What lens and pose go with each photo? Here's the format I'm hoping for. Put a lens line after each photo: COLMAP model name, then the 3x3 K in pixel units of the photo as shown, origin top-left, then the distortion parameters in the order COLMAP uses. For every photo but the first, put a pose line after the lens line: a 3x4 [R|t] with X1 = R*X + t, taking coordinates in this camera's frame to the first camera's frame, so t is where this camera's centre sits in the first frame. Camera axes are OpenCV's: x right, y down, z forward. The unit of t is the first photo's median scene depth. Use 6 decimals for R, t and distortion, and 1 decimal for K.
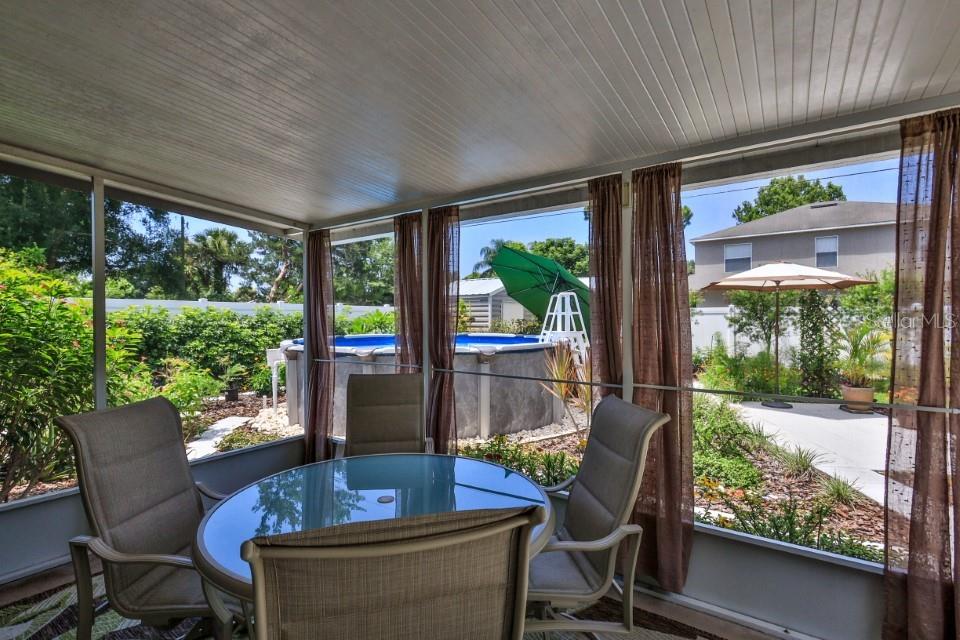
lens RADIAL K [[446.4, 0, 481.2], [0, 446.4, 317.7], [0, 0, 1]] dist [-0.001894, -0.001438]
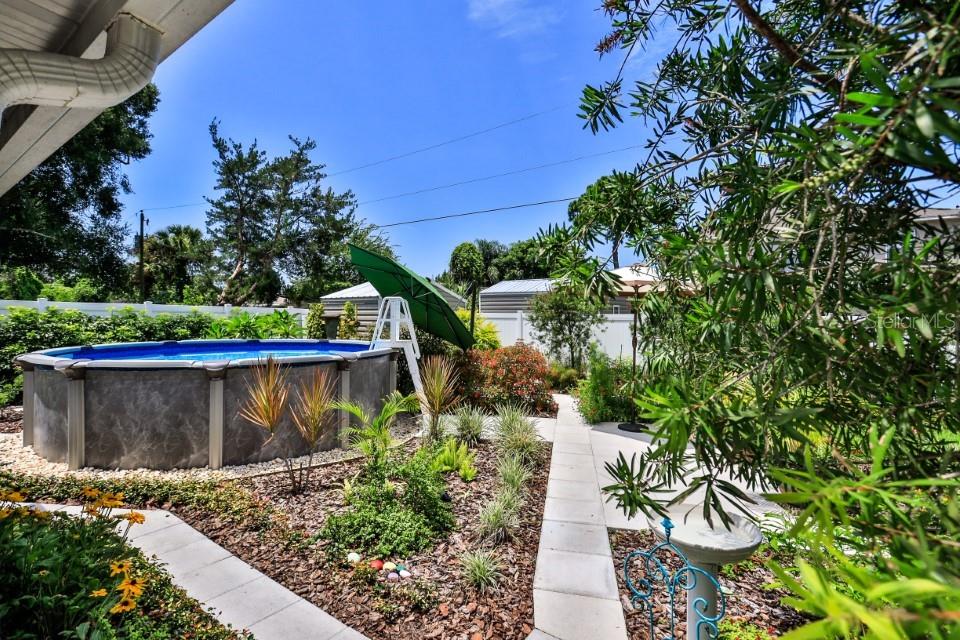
lens RADIAL K [[446.4, 0, 485.1], [0, 446.4, 322.6], [0, 0, 1]] dist [-0.001894, -0.001438]
pose [[0.999737, 0.012368, -0.019305, 0.189283], [-0.012207, 0.999890, 0.008465, -0.007093], [0.019408, -0.008227, 0.999778, 0.059674]]
